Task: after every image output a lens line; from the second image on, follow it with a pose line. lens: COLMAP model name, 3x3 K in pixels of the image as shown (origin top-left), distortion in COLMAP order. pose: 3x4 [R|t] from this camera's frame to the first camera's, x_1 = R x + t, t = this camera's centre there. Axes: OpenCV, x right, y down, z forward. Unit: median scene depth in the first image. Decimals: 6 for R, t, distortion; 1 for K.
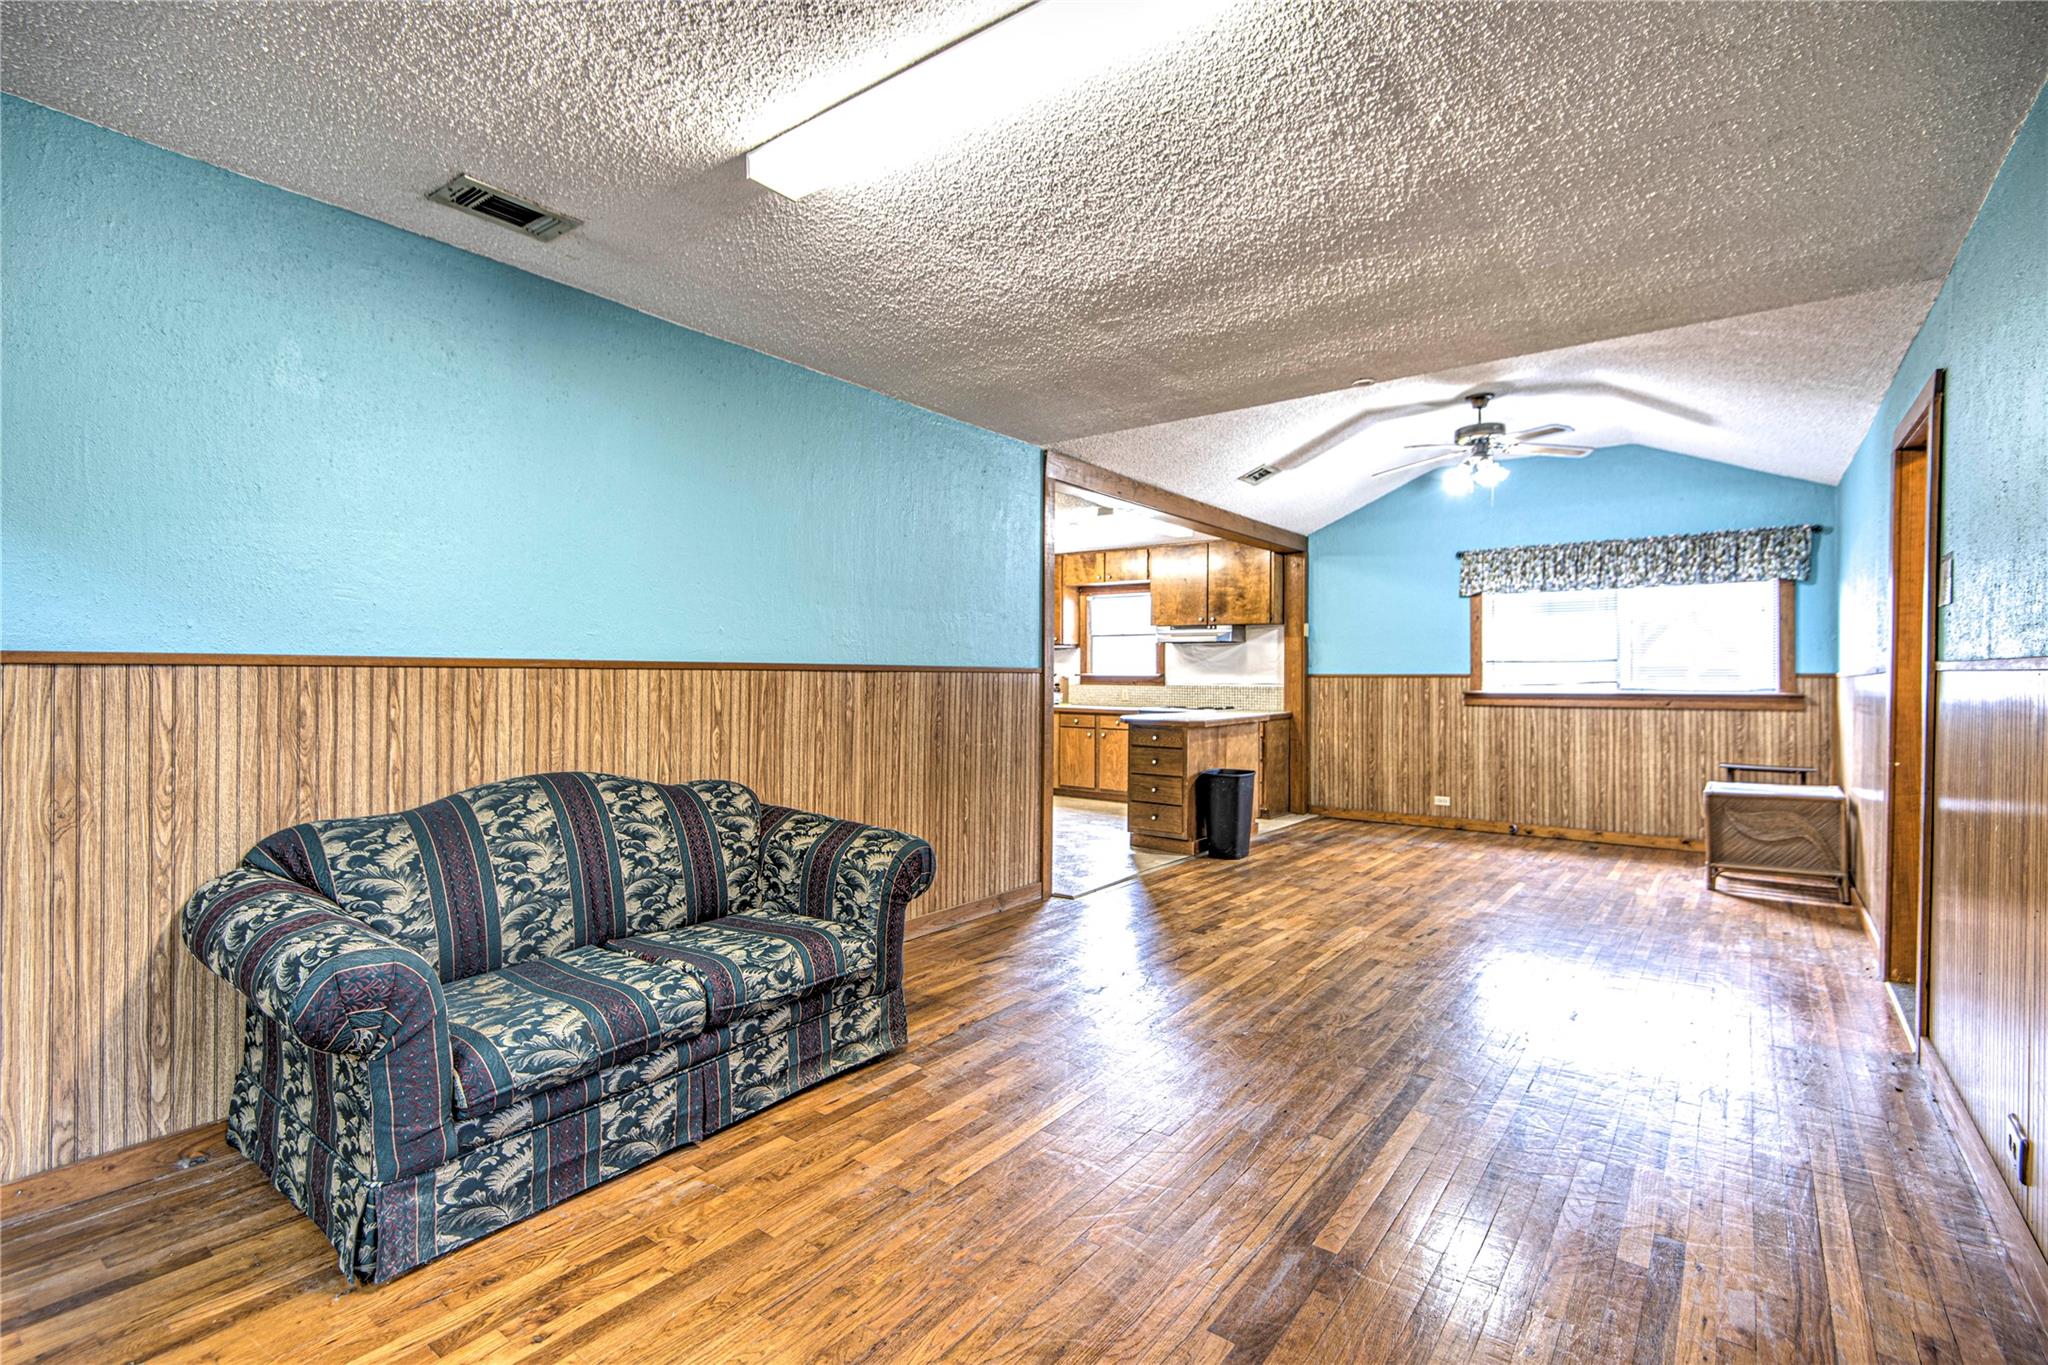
lens RADIAL K [[933.3, 0, 1030.4], [0, 933.3, 679.5], [0, 0, 1]] dist [0.017015, -0.008228]
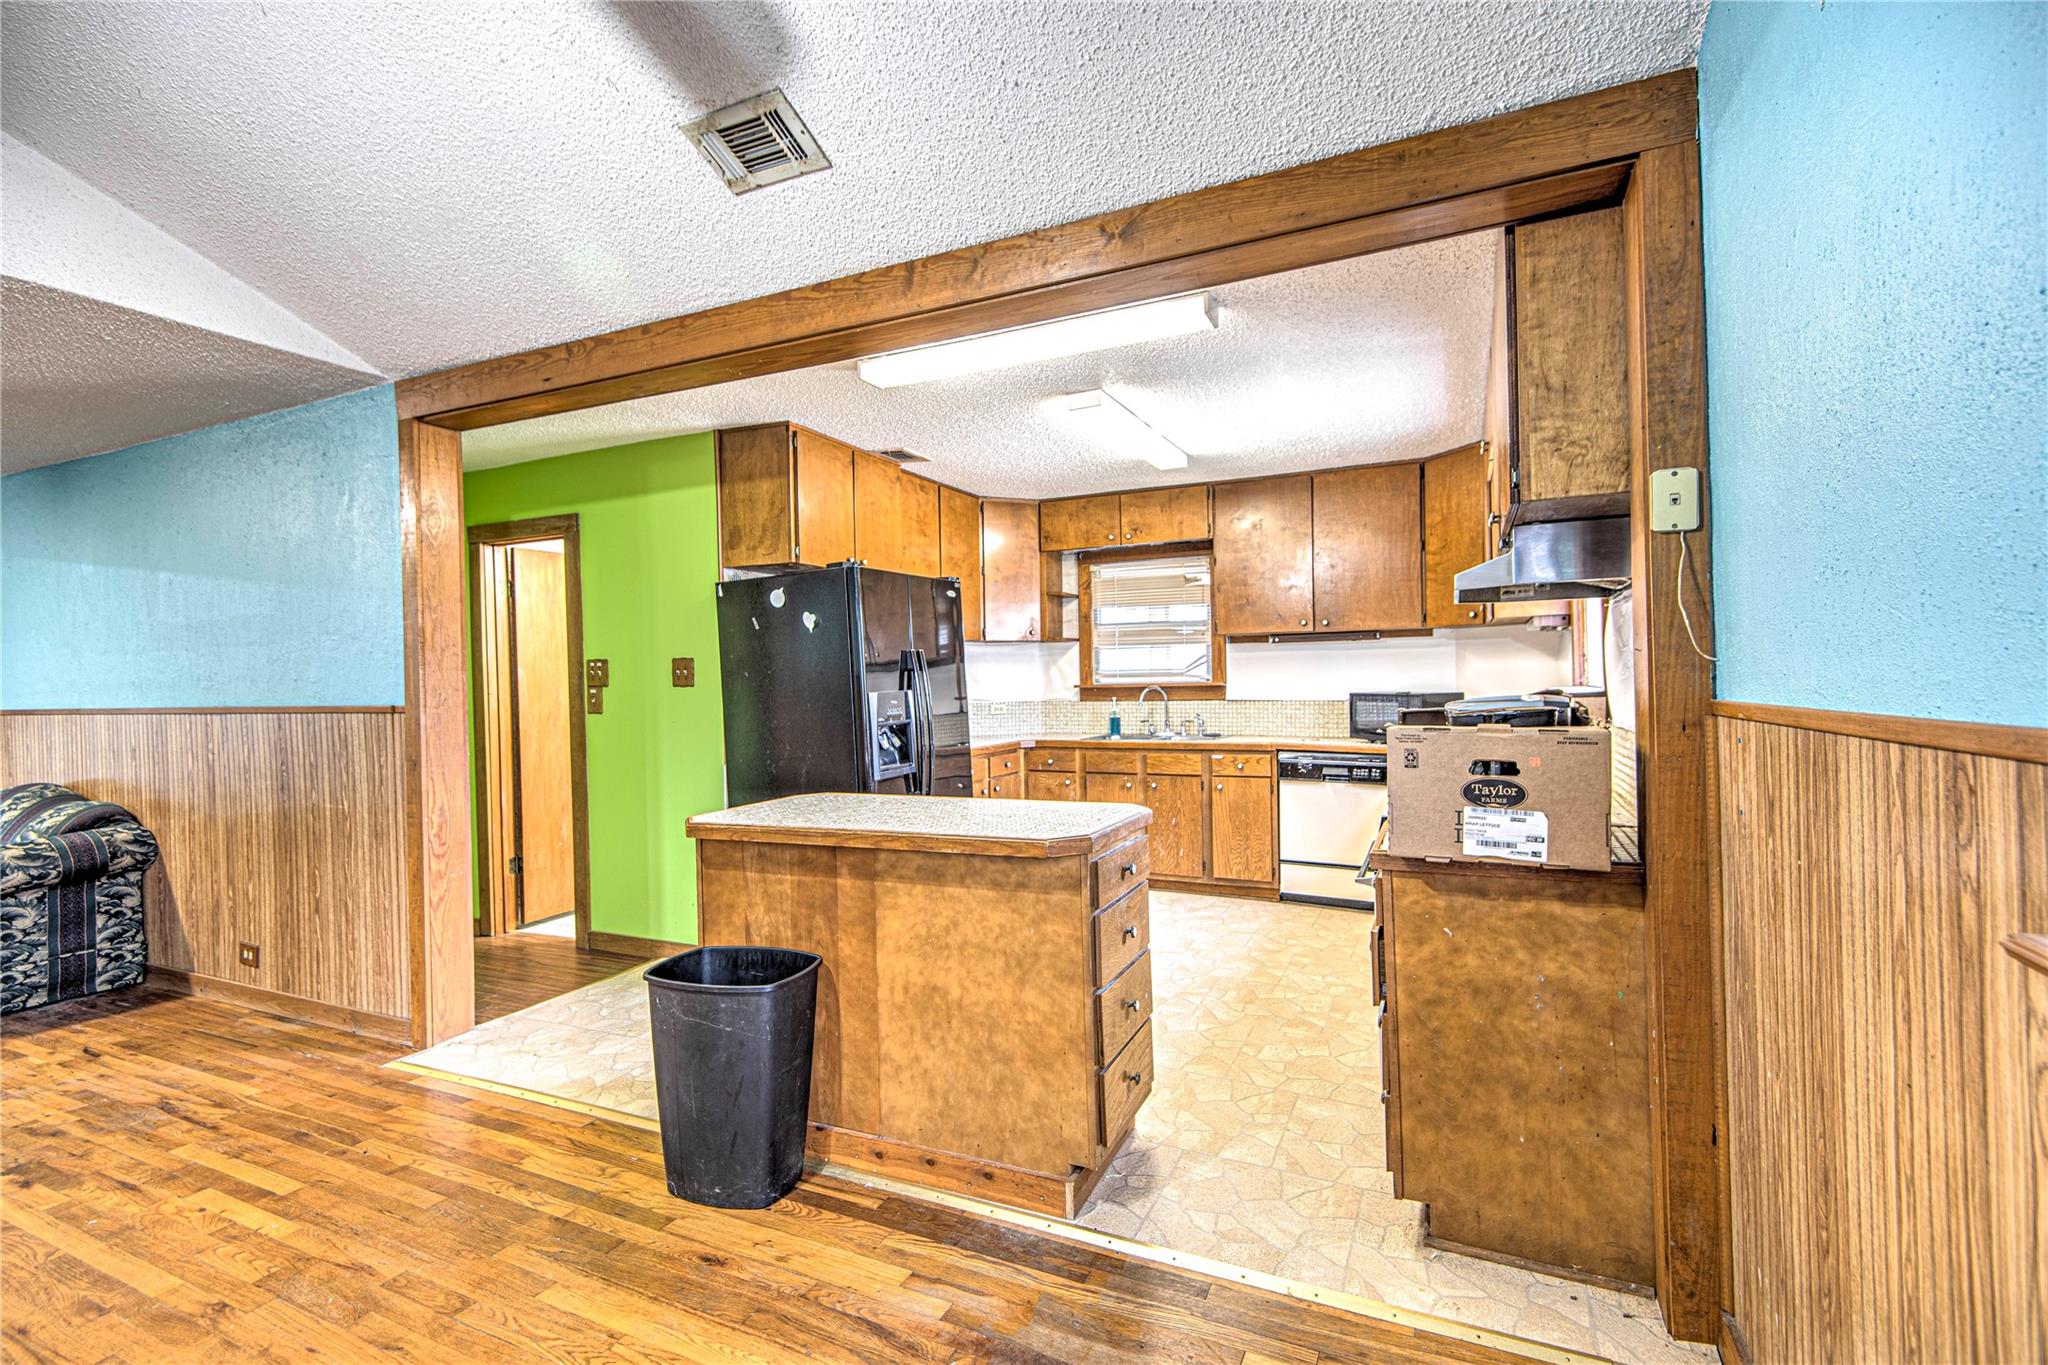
lens RADIAL K [[933.3, 0, 1029.5], [0, 933.3, 681.4], [0, 0, 1]] dist [0.017015, -0.008228]
pose [[0.209449, -0.008085, -0.977786, 0.566953], [0.016634, 0.999851, -0.004704, -0.013985], [0.977678, -0.015279, 0.209552, 0.951784]]
